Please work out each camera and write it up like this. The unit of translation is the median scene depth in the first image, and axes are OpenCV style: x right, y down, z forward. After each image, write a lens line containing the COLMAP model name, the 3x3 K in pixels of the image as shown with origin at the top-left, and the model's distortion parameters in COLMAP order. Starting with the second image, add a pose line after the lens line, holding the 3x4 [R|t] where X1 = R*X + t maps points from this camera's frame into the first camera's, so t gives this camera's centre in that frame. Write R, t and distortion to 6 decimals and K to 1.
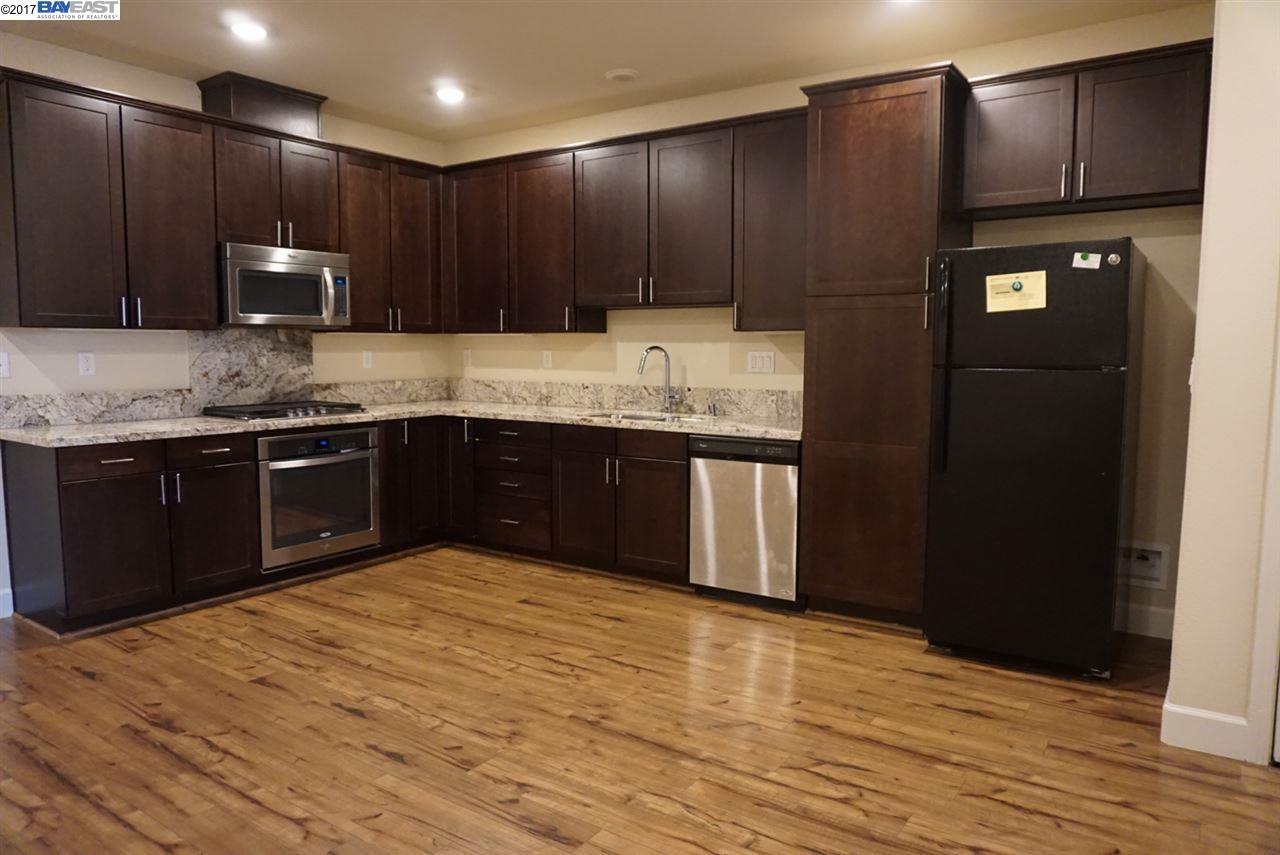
lens RADIAL K [[854.7, 0, 640.0], [0, 854.7, 427.5], [0, 0, 1]] dist [-0.050135, 0.026675]
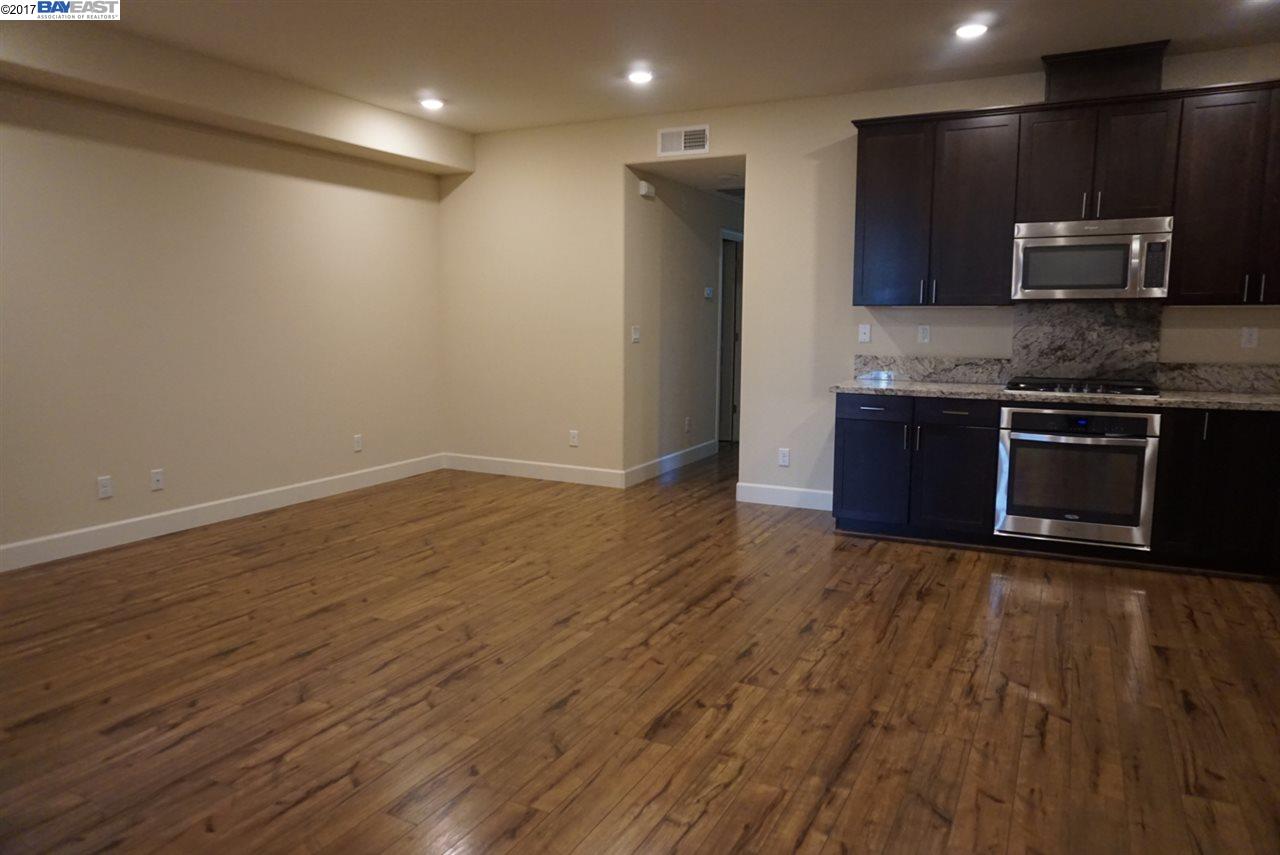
lens RADIAL K [[854.7, 0, 640.0], [0, 854.7, 427.5], [0, 0, 1]] dist [-0.050135, 0.026675]
pose [[0.113767, 0.122140, -0.985971, 0.584715], [-0.092234, 0.989427, 0.111926, -0.041740], [0.989217, 0.078207, 0.123829, 0.446410]]
